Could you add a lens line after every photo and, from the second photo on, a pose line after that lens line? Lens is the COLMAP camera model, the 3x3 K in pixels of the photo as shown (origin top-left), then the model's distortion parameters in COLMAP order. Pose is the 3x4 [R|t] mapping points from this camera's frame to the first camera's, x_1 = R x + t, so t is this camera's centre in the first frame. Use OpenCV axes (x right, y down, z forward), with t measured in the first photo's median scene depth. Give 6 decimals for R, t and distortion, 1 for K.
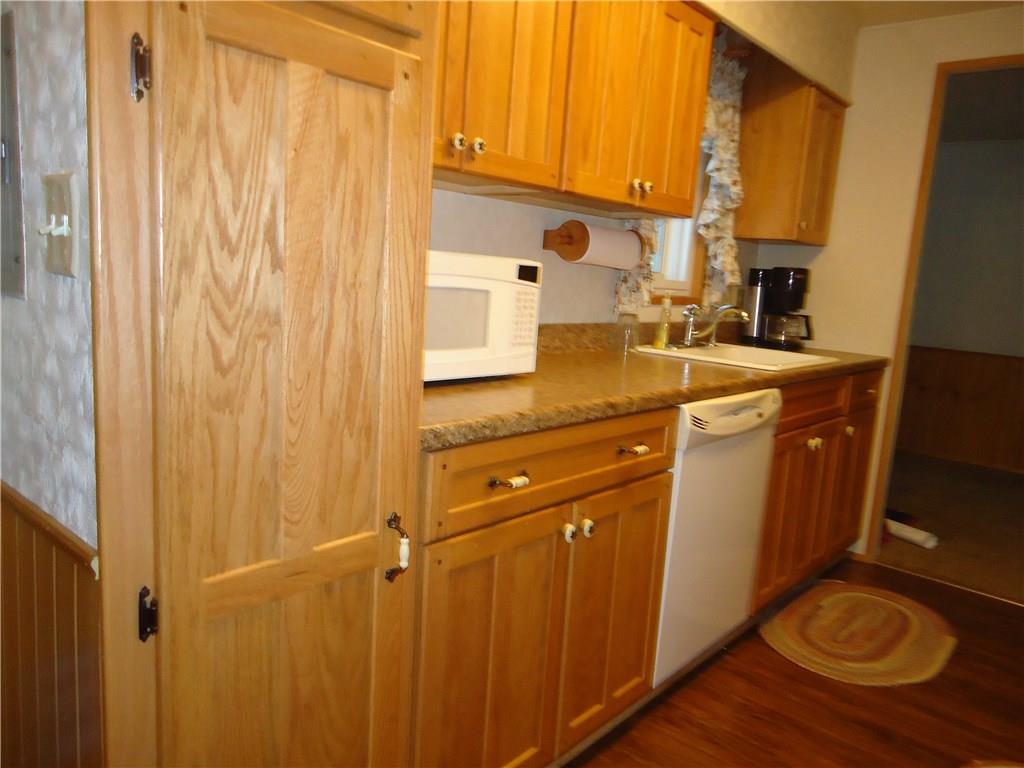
lens RADIAL K [[750.8, 0, 504.0], [0, 750.8, 385.8], [0, 0, 1]] dist [0.006792, -0.004781]
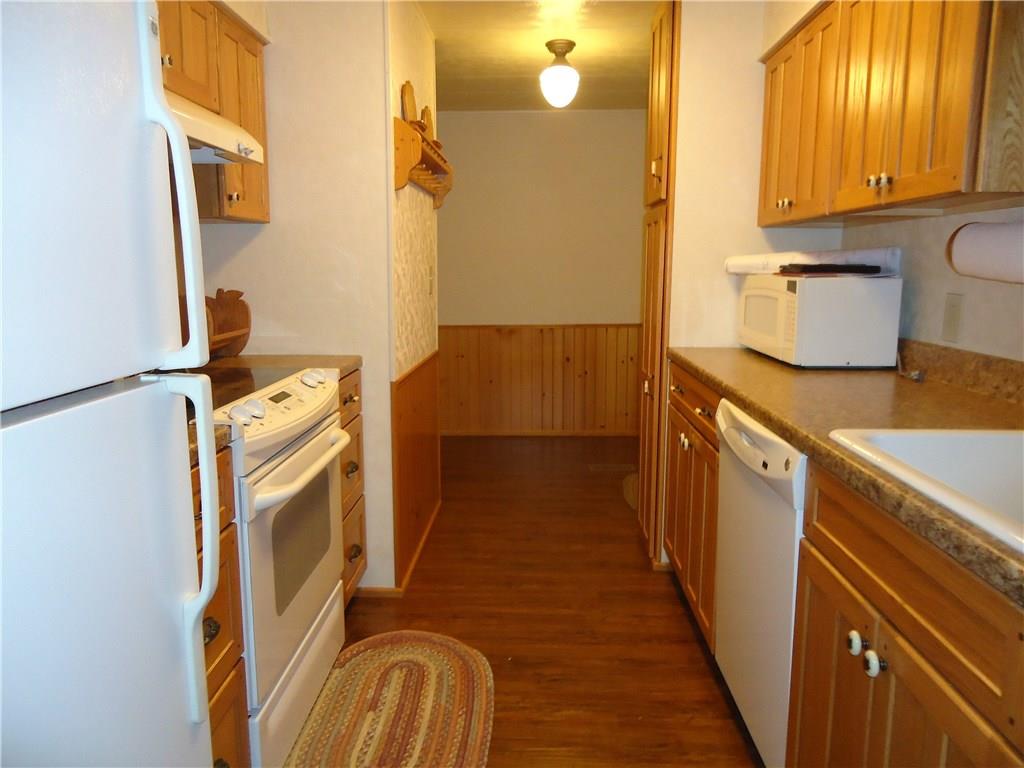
lens RADIAL K [[750.8, 0, 504.0], [0, 750.8, 385.8], [0, 0, 1]] dist [0.006792, -0.004781]
pose [[-0.775562, 0.039642, -0.630026, 1.157706], [-0.146129, 0.959645, 0.240267, -0.206682], [0.614126, 0.278407, -0.738471, 1.574037]]
